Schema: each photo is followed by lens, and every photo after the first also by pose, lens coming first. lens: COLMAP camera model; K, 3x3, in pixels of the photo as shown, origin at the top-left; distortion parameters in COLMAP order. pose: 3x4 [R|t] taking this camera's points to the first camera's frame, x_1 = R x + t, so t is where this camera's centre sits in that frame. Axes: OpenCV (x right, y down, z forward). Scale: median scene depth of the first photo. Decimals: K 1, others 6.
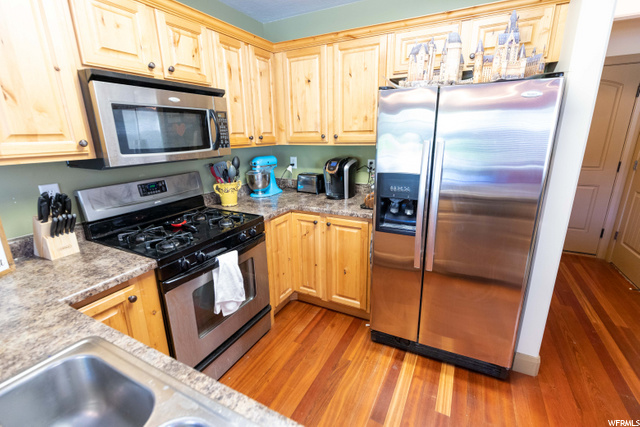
lens RADIAL K [[289.4, 0, 324.1], [0, 289.4, 211.4], [0, 0, 1]] dist [0.000455, -0.000067]
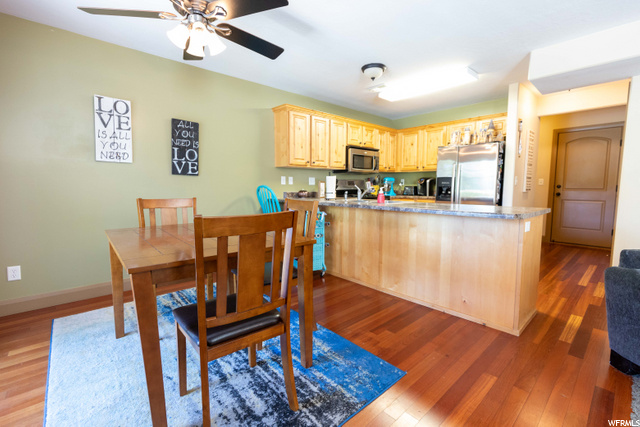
lens RADIAL K [[292.1, 0, 320.9], [0, 292.1, 212.1], [0, 0, 1]] dist [0.008341, -0.000311]
pose [[0.936008, 0.048062, -0.348681, 0.112884], [-0.107450, 0.982362, -0.153035, 0.560226], [0.335176, 0.180708, 0.924663, -1.417014]]
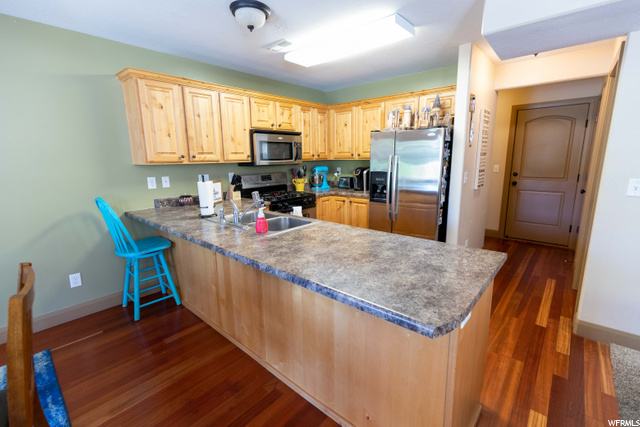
lens RADIAL K [[292.1, 0, 320.9], [0, 292.1, 212.1], [0, 0, 1]] dist [0.008341, -0.000311]
pose [[0.968756, 0.047544, -0.243416, 0.290754], [-0.065245, 0.995739, -0.065176, 0.244760], [0.239280, 0.079021, 0.967730, -0.837995]]
